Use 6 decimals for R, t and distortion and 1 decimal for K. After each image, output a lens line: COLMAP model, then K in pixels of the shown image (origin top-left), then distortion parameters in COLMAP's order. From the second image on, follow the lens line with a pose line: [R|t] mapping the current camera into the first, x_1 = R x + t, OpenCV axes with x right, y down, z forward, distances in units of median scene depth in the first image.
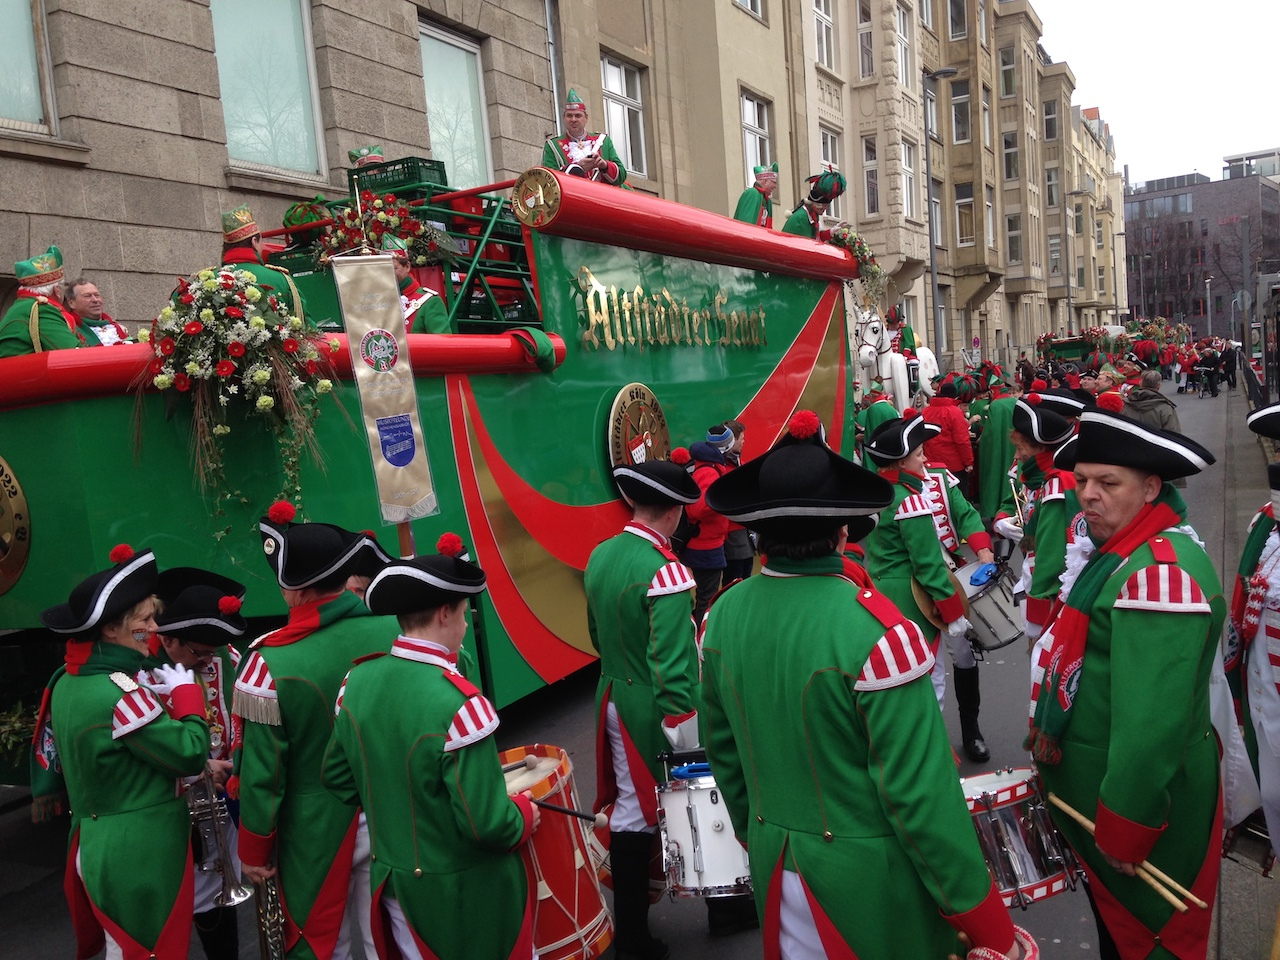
lens RADIAL K [[1096.2, 0, 640.0], [0, 1096.2, 480.0], [0, 0, 1]] dist [0.135794, -0.213550]
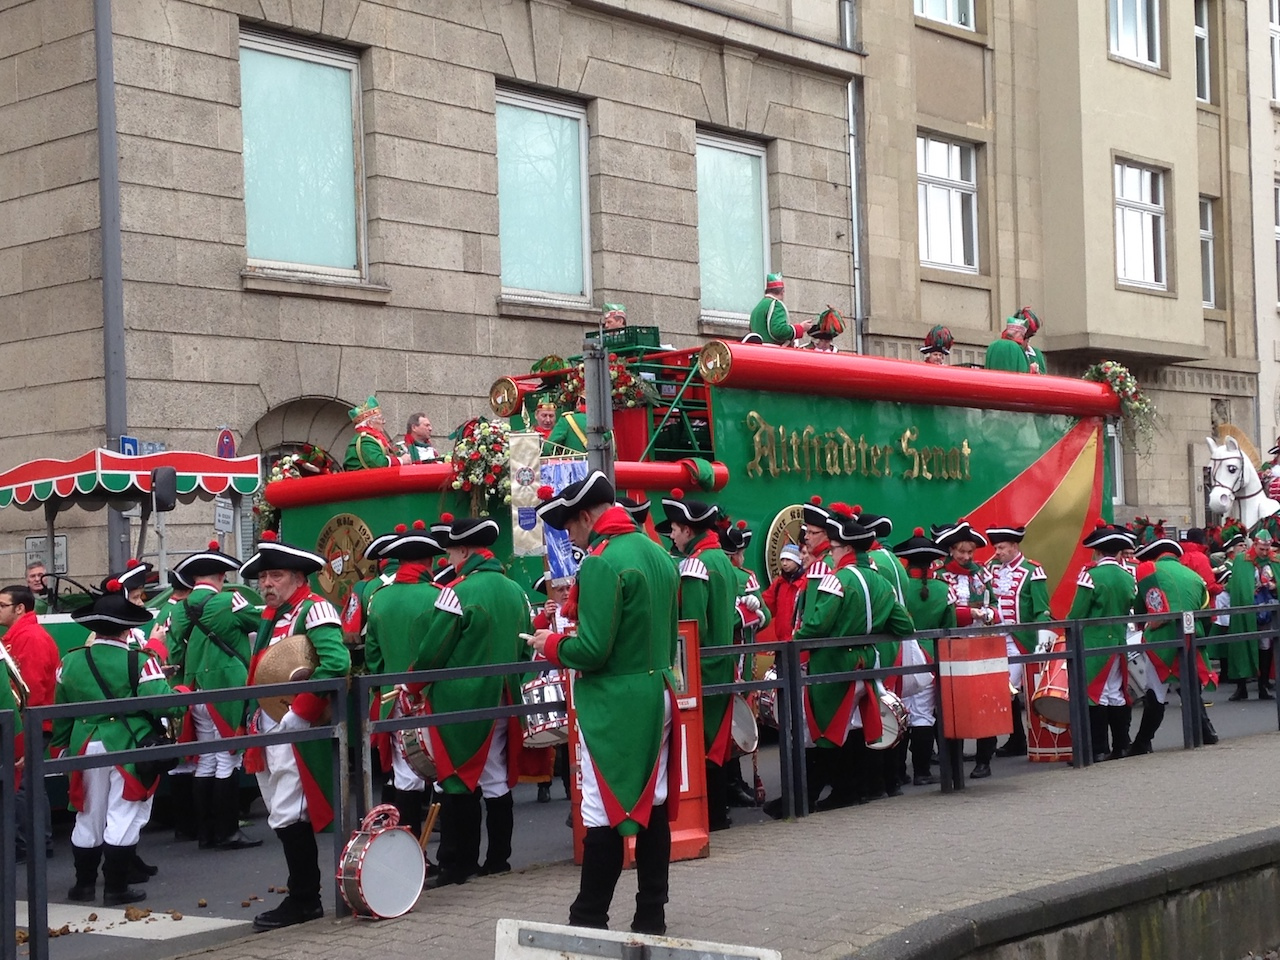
lens RADIAL K [[2131.4, 0, 640.0], [0, 2131.4, 480.0], [0, 0, 1]] dist [0.021645, -0.017810]
pose [[0.962284, 0.044311, -0.268412, 0.333654], [-0.073934, 0.992107, -0.101280, 0.098609], [0.261806, 0.117305, 0.957965, -0.949610]]
